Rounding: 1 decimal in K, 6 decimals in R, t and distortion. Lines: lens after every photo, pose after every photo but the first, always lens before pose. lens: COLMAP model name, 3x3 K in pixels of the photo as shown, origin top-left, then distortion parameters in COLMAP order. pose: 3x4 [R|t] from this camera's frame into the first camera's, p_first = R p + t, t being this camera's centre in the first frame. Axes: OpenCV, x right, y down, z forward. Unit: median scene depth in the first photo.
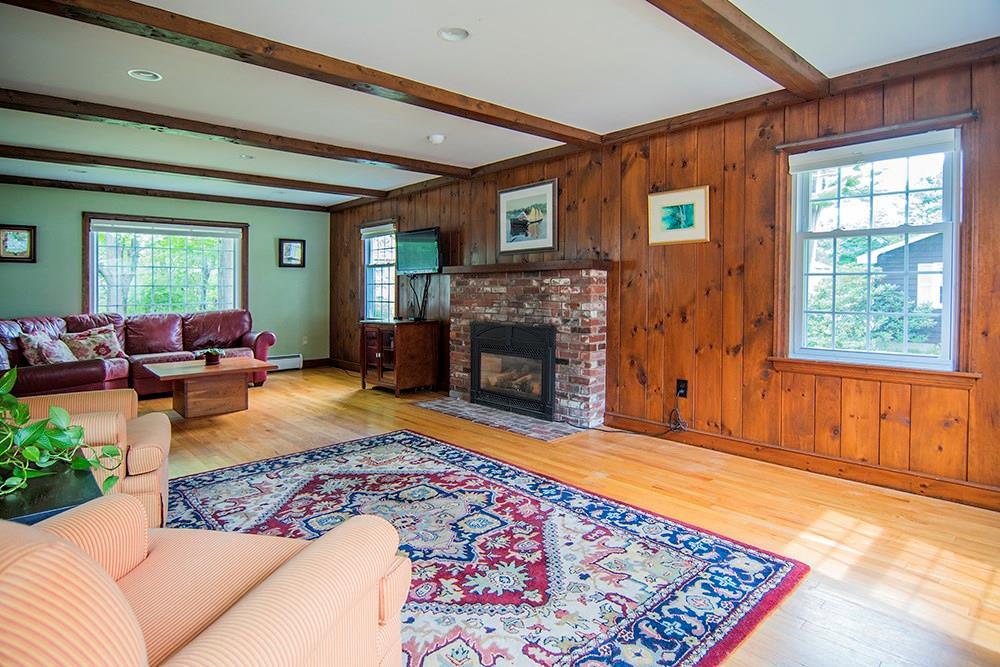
lens RADIAL K [[539.5, 0, 476.0], [0, 539.5, 306.5], [0, 0, 1]] dist [-0.014033, -0.001774]
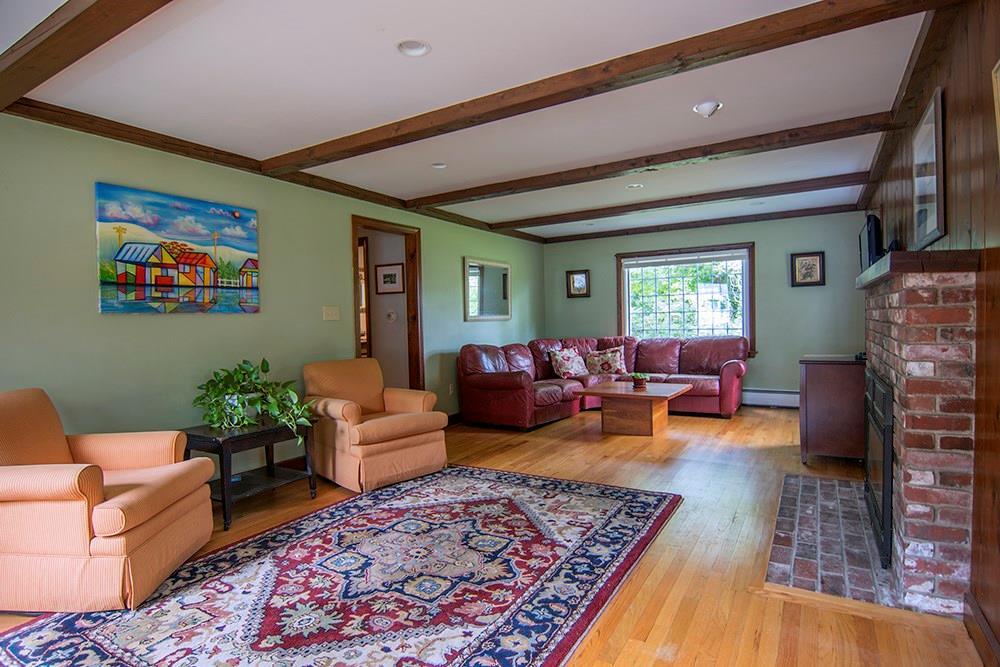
lens RADIAL K [[539.5, 0, 497.2], [0, 539.5, 324.9], [0, 0, 1]] dist [-0.014033, -0.001774]
pose [[0.304228, 0.006407, -0.952578, 0.760971], [-0.006308, 0.999969, 0.004712, -0.032752], [0.952578, 0.004575, 0.304259, 0.714234]]
